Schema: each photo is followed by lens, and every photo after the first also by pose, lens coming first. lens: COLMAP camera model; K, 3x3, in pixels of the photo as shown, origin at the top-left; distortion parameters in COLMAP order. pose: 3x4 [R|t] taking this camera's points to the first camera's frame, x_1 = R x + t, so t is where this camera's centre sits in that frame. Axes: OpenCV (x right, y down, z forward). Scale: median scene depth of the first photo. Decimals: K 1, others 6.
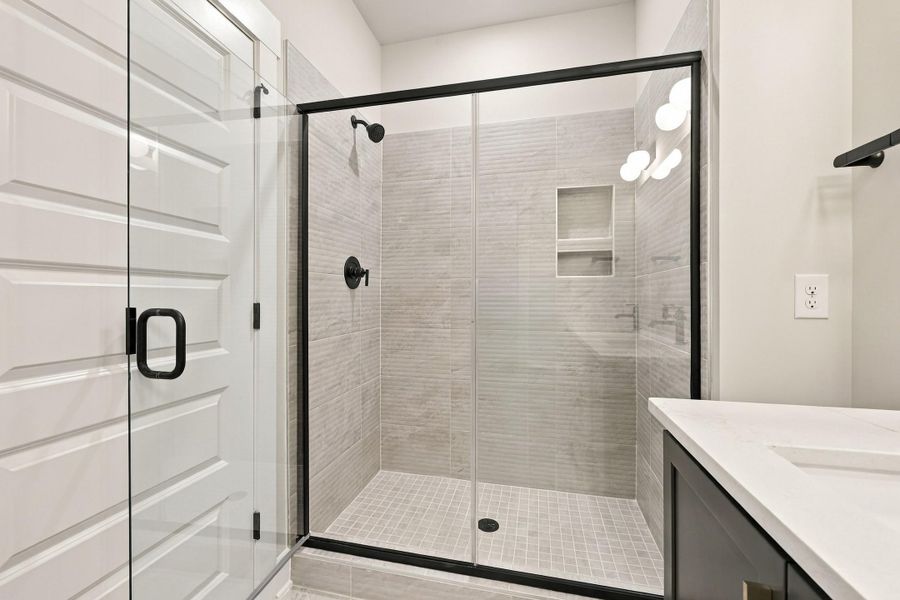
lens RADIAL K [[366.7, 0, 450.1], [0, 366.7, 297.8], [0, 0, 1]] dist [-0.000985, -0.000152]
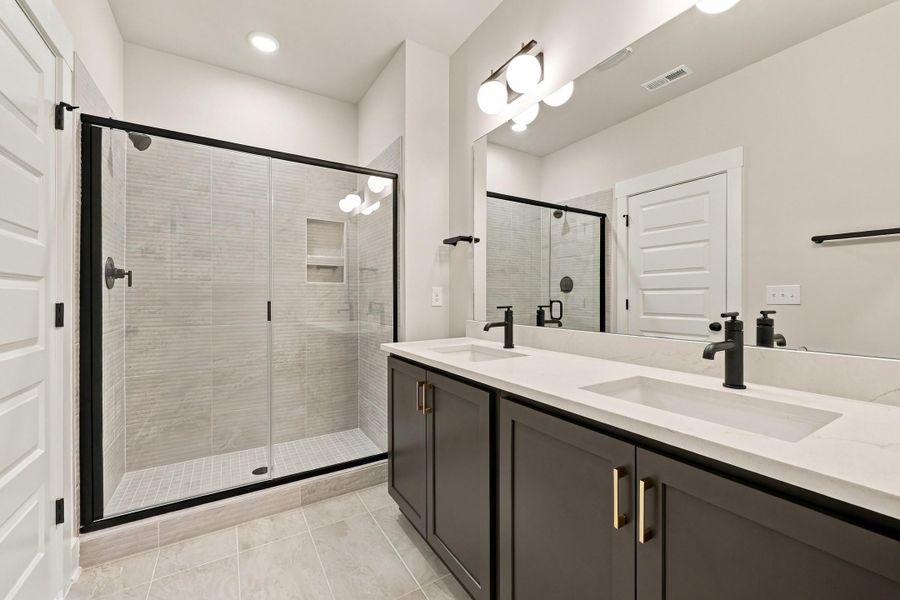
lens RADIAL K [[366.7, 0, 450.1], [0, 366.7, 297.8], [0, 0, 1]] dist [-0.000985, -0.000152]
pose [[0.706694, -0.001471, 0.707517, -0.303899], [0.001704, 0.999998, 0.000376, 0.000774], [-0.707517, 0.000940, 0.706696, -0.354795]]
